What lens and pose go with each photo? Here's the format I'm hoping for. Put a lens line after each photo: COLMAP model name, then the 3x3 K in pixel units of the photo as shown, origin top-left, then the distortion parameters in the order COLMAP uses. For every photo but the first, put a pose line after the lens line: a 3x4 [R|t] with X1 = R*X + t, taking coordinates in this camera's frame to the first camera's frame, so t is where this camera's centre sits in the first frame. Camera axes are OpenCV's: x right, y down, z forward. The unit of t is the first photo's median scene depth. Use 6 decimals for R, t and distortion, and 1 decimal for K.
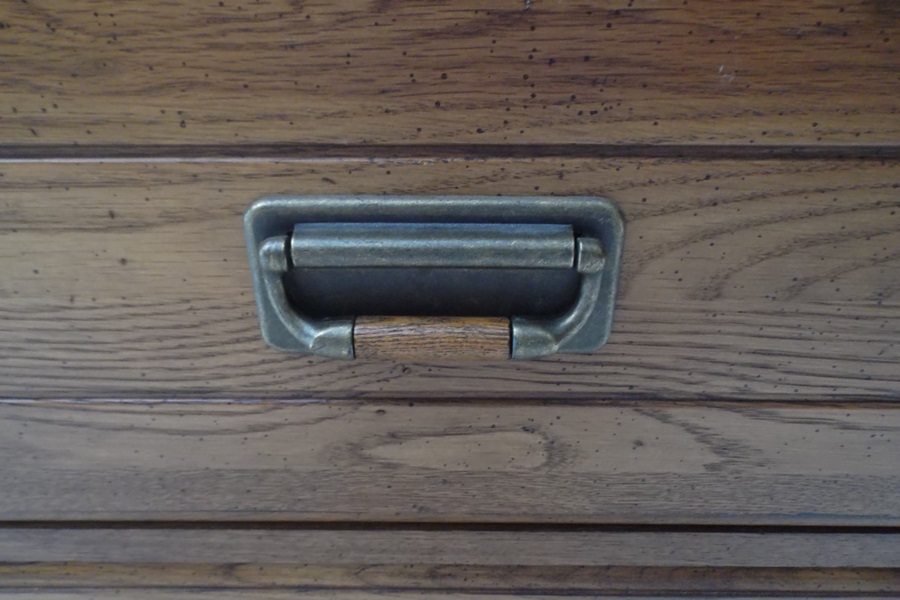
lens RADIAL K [[658.3, 0, 450.0], [0, 658.3, 300.0], [0, 0, 1]] dist [0.000399, -0.000292]
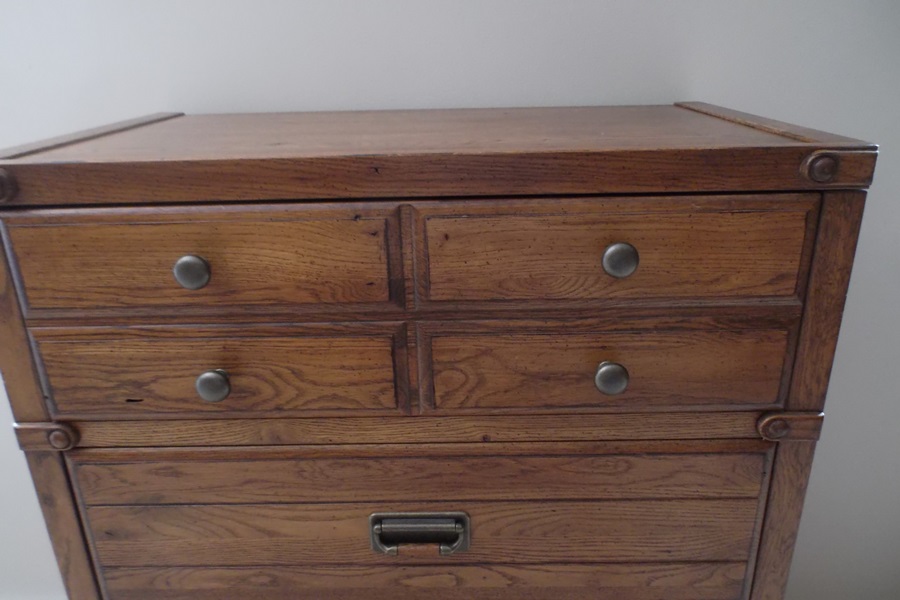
lens RADIAL K [[658.3, 0, 450.0], [0, 658.3, 300.0], [0, 0, 1]] dist [0.000399, -0.000292]
pose [[0.999827, -0.017329, -0.006831, 0.197141], [0.016075, 0.988014, -0.153527, -0.761315], [0.009409, 0.153391, 0.988121, -2.882089]]
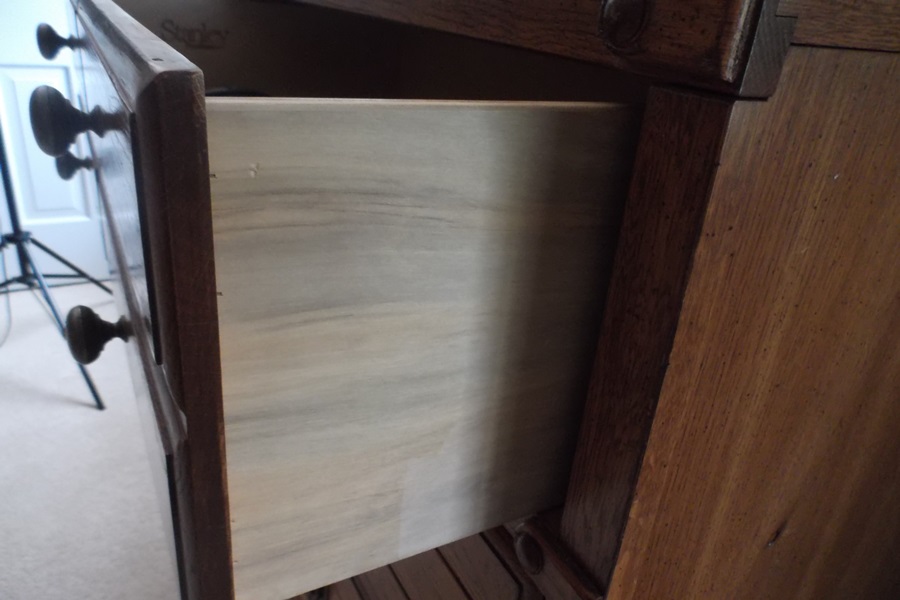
lens RADIAL K [[658.3, 0, 450.0], [0, 658.3, 300.0], [0, 0, 1]] dist [0.000399, -0.000292]
pose [[0.486976, 0.411999, -0.770137, 2.924775], [-0.512000, 0.849023, 0.130450, -1.320416], [0.707609, 0.330784, 0.624397, -0.812426]]
